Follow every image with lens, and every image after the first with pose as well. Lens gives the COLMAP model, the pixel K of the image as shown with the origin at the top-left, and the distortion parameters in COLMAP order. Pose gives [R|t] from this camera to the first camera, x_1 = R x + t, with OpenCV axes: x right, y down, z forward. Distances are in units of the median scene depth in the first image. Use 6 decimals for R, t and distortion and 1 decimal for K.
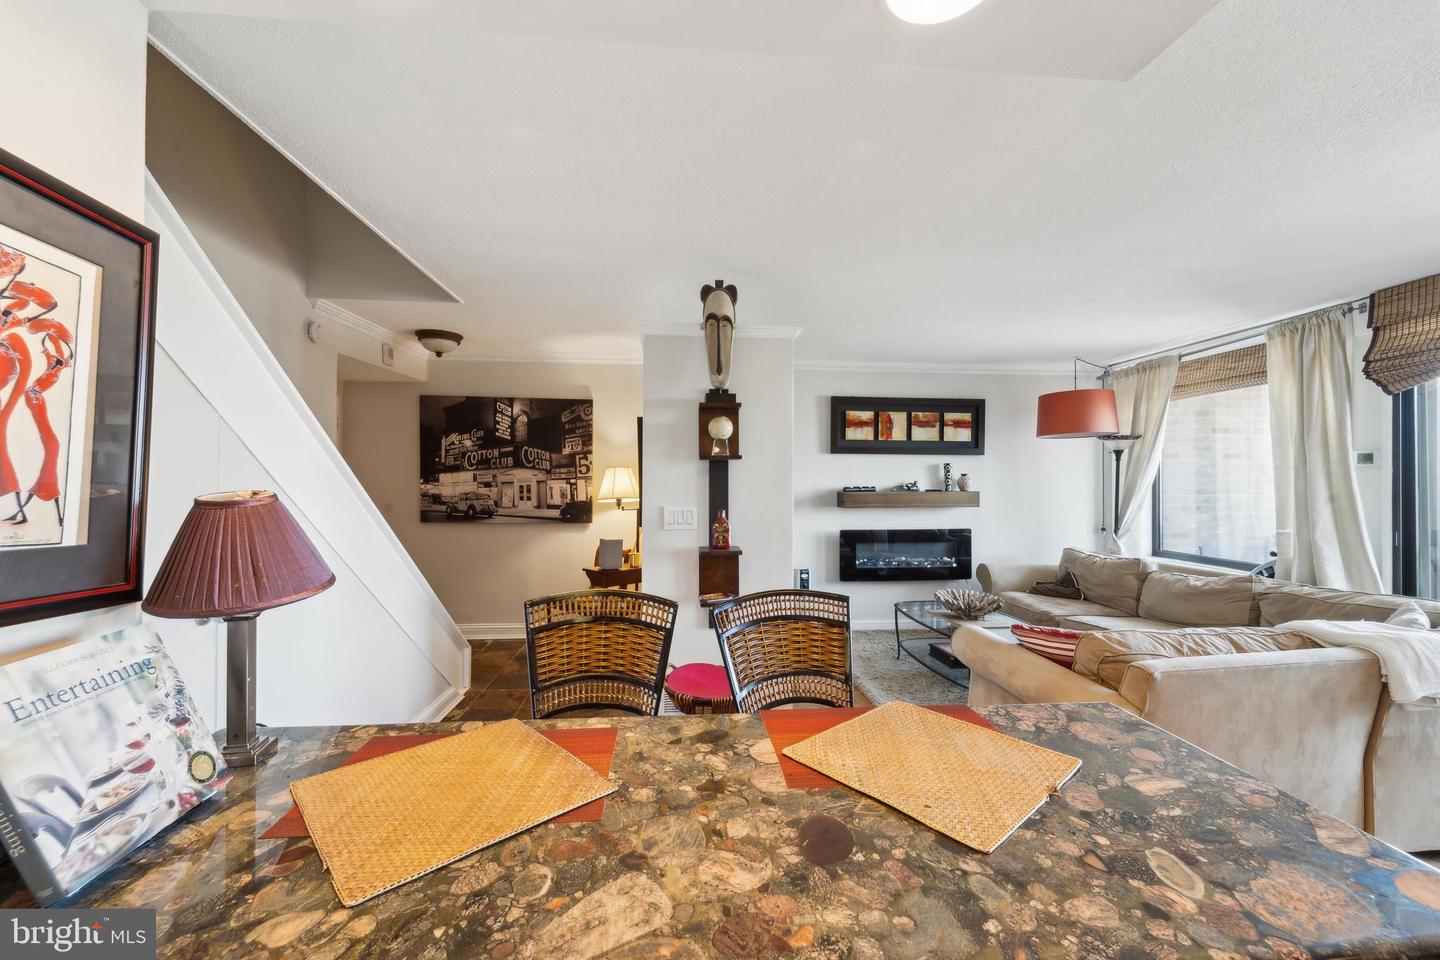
lens RADIAL K [[587.3, 0, 729.8], [0, 587.3, 481.8], [0, 0, 1]] dist [-0.003618, -0.000243]
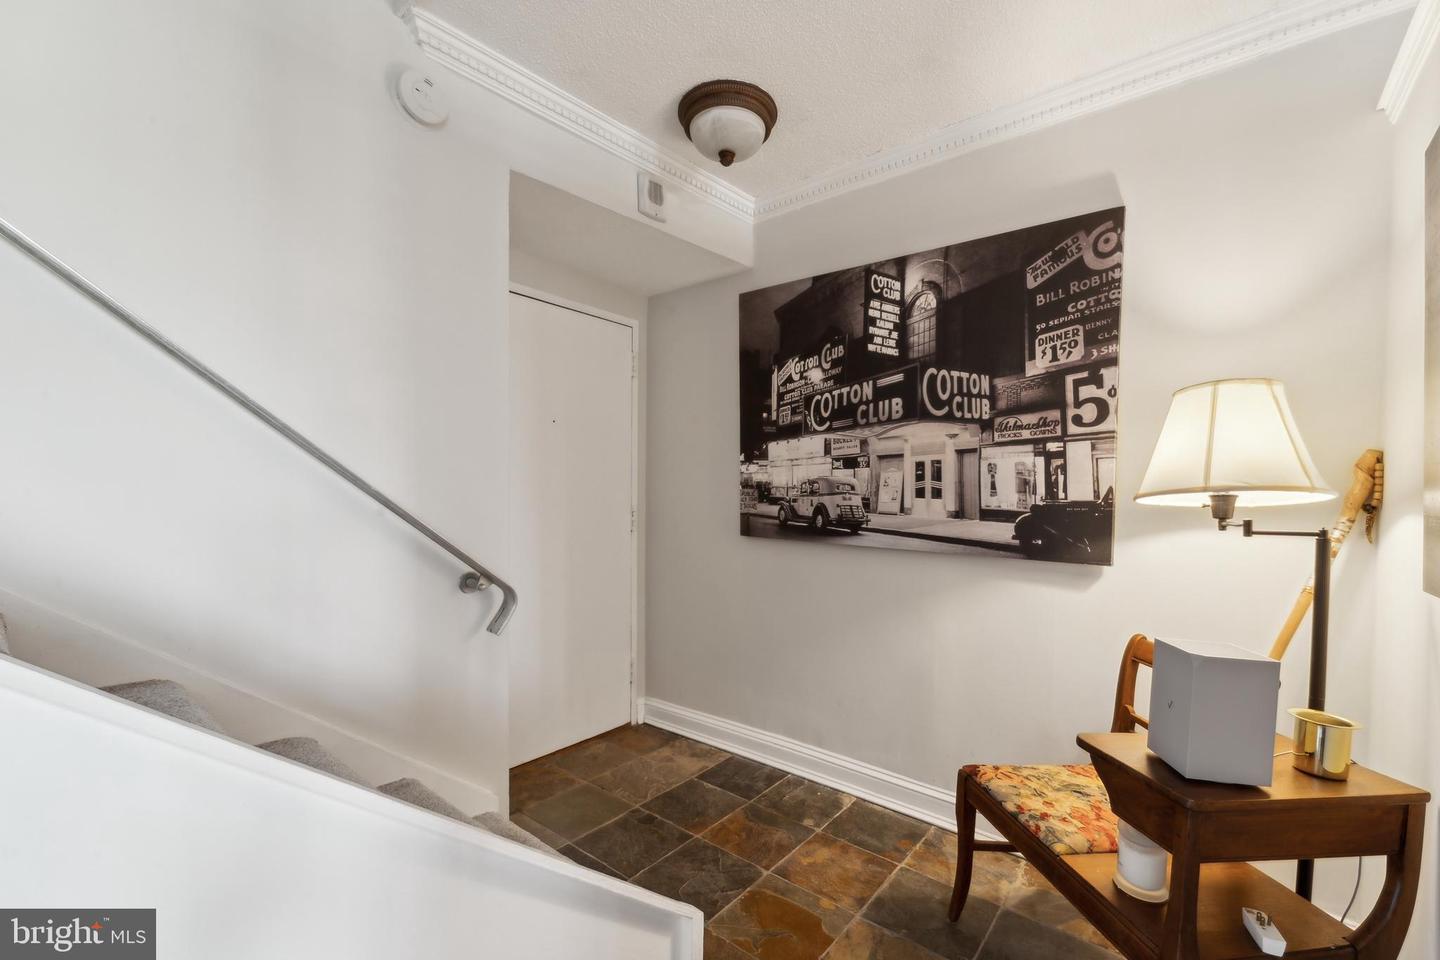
lens RADIAL K [[587.3, 0, 734.2], [0, 587.3, 511.1], [0, 0, 1]] dist [-0.003618, -0.000243]
pose [[0.714728, 0.029410, -0.698784, -0.153960], [-0.012106, 0.999486, 0.029683, 0.030549], [0.699298, -0.012755, 0.714716, 0.601573]]
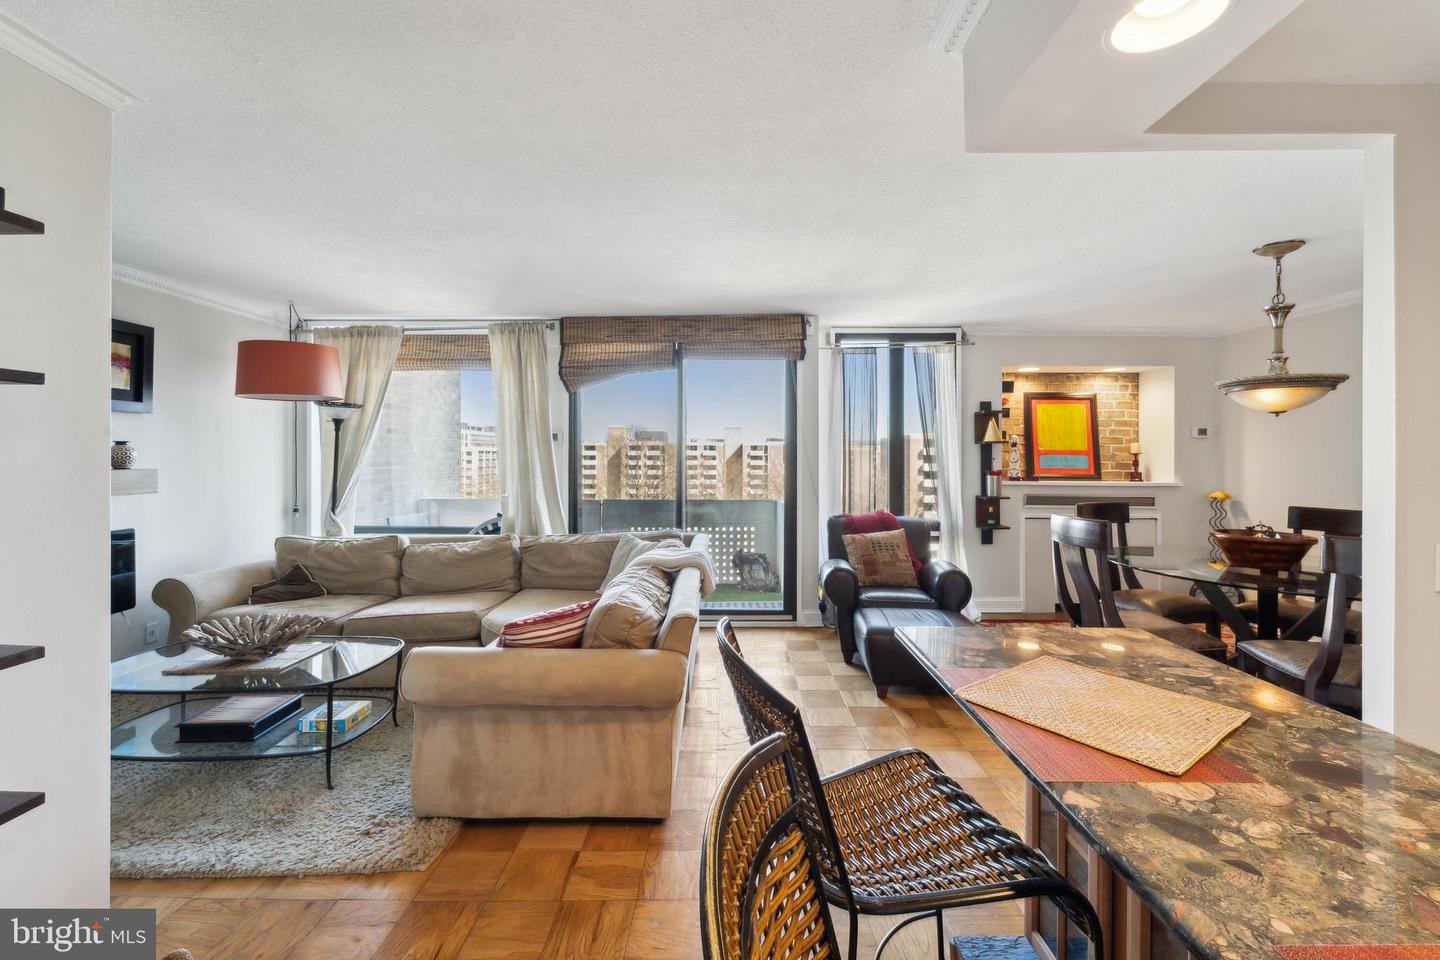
lens RADIAL K [[587.3, 0, 723.3], [0, 587.3, 449.4], [0, 0, 1]] dist [-0.003618, -0.000243]
pose [[0.104658, 0.010855, 0.994449, -0.163522], [0.001207, 0.999938, -0.011042, 0.003200], [-0.994508, 0.002356, 0.104638, 0.317833]]
